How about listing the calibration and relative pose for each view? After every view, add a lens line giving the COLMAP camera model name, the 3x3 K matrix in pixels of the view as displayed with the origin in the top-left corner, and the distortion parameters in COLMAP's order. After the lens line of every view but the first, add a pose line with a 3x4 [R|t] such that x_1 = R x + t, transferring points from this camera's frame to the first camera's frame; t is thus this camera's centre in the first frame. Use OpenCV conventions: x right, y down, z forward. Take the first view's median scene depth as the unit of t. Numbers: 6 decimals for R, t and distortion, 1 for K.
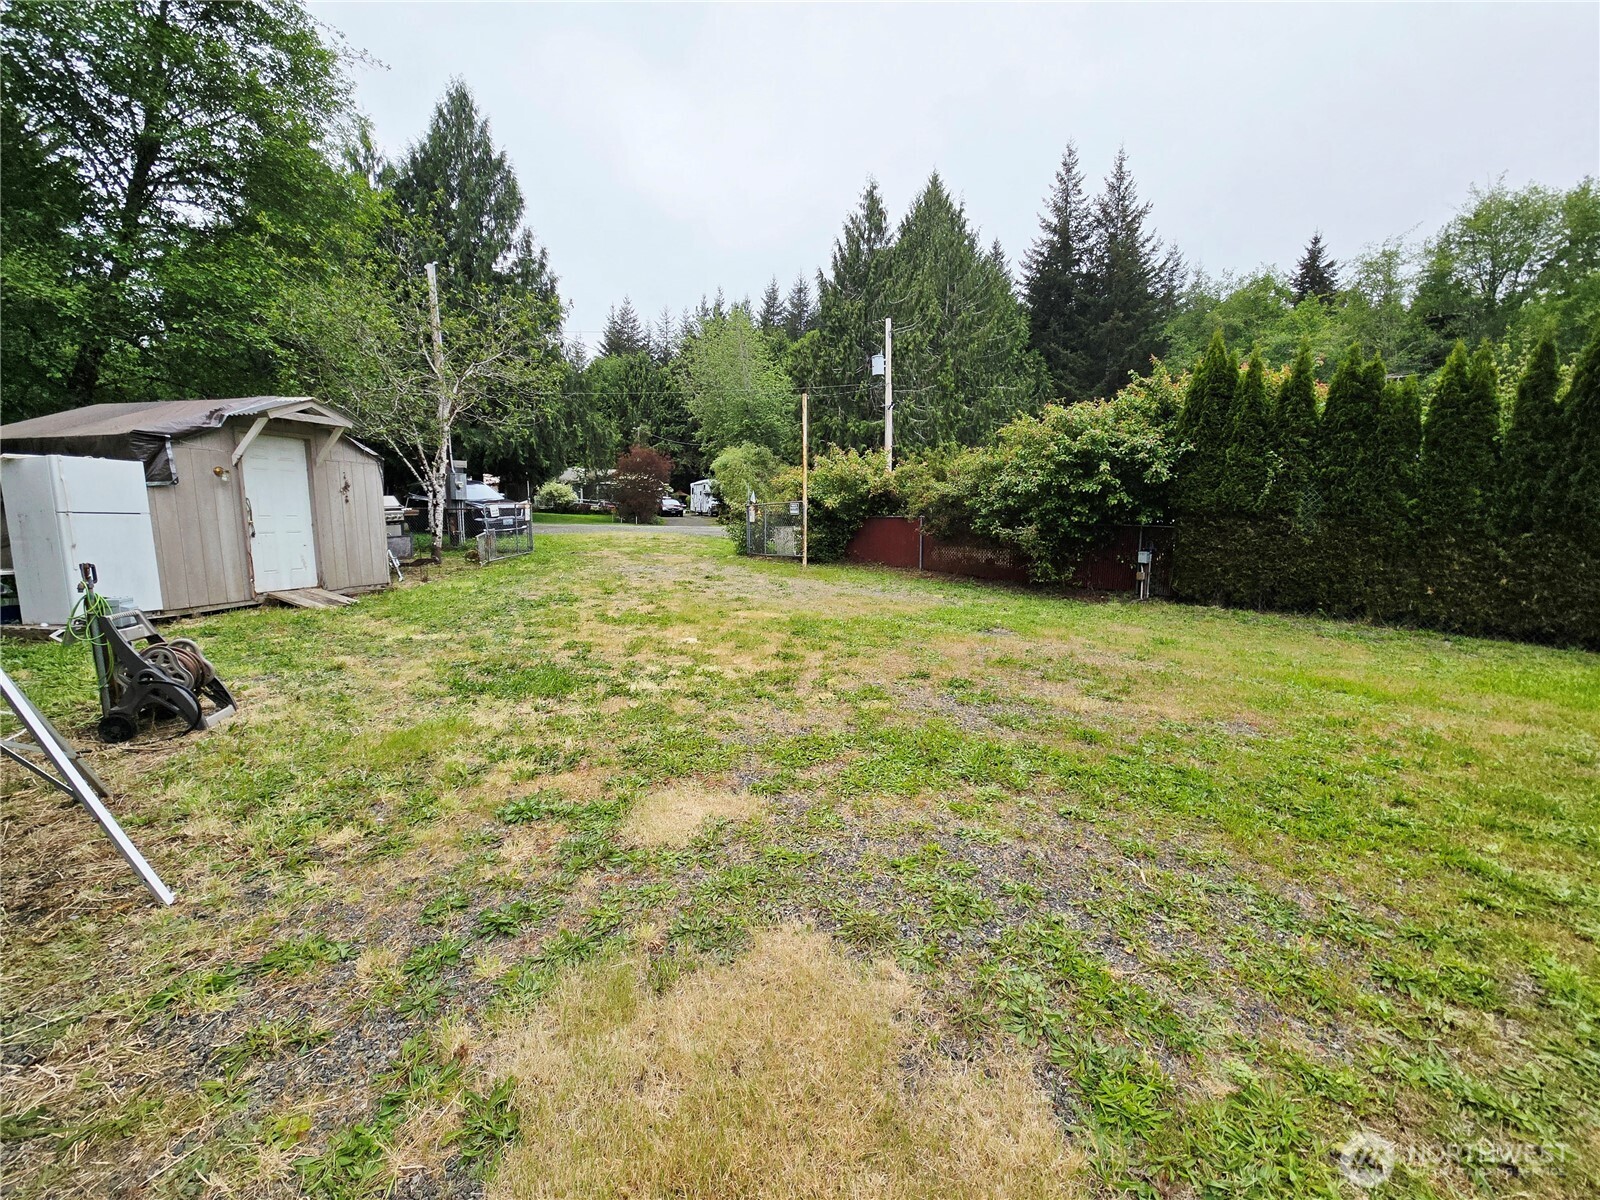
lens RADIAL K [[654.0, 0, 796.2], [0, 654.0, 603.8], [0, 0, 1]] dist [0.001459, 0.000225]
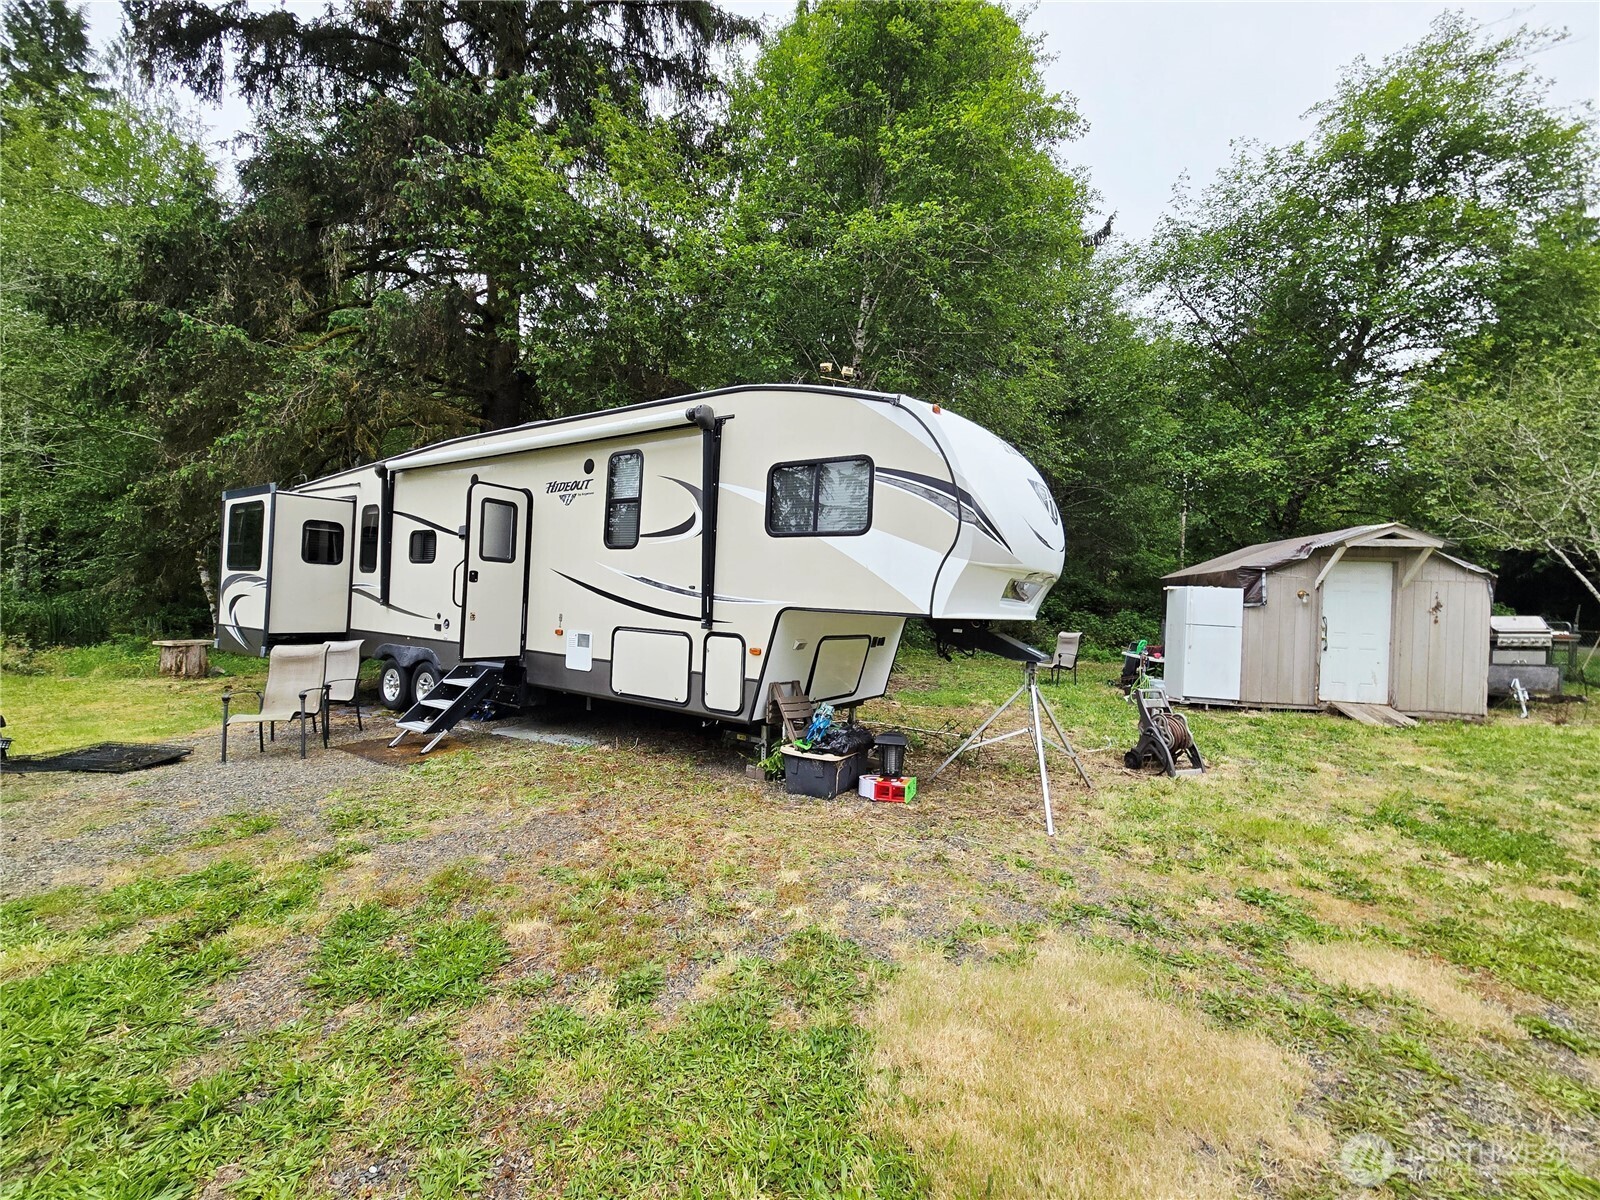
lens RADIAL K [[654.0, 0, 796.2], [0, 654.0, 603.8], [0, 0, 1]] dist [0.001459, 0.000225]
pose [[0.065210, 0.001454, -0.997871, 0.250753], [-0.173419, 0.984798, -0.009897, -0.013193], [0.982687, 0.173695, 0.064471, 0.018018]]
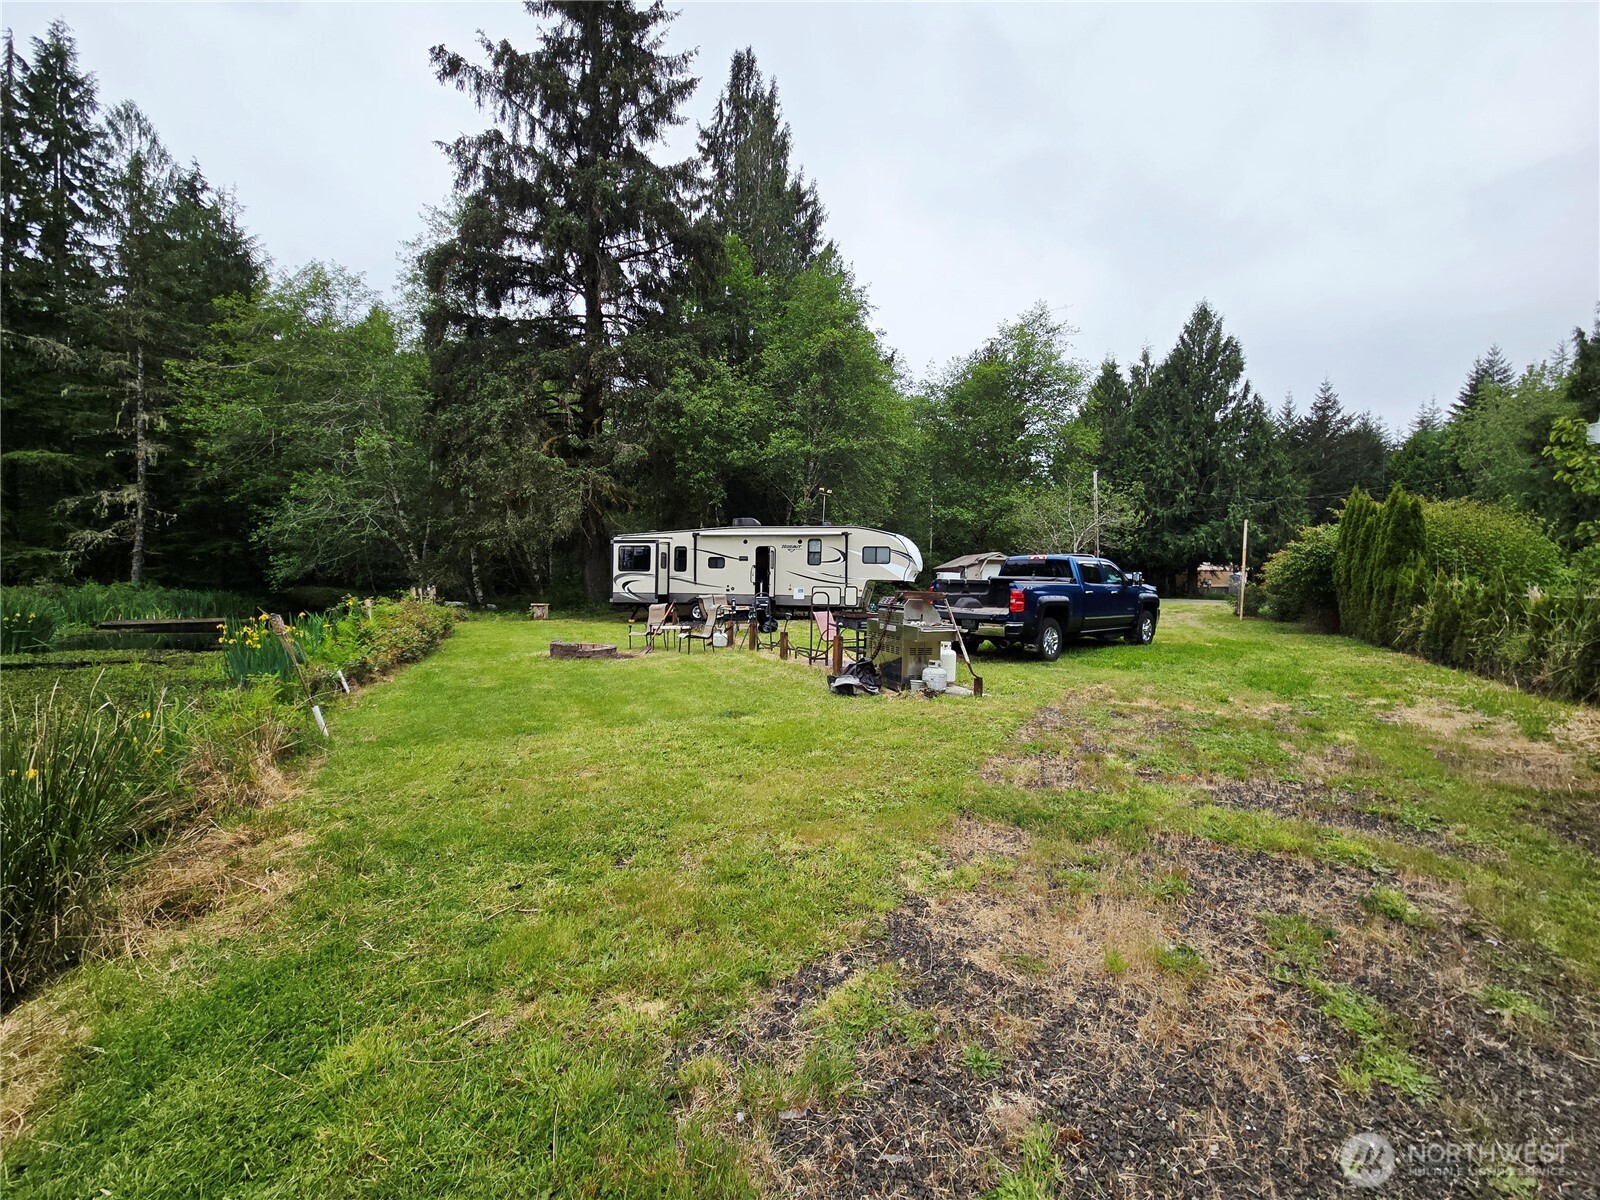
lens RADIAL K [[654.0, 0, 796.2], [0, 654.0, 603.8], [0, 0, 1]] dist [0.001459, 0.000225]
pose [[0.396995, 0.020999, -0.917580, 1.955764], [-0.140041, 0.989418, -0.037946, 0.222095], [0.907074, 0.143563, 0.395735, -1.247573]]
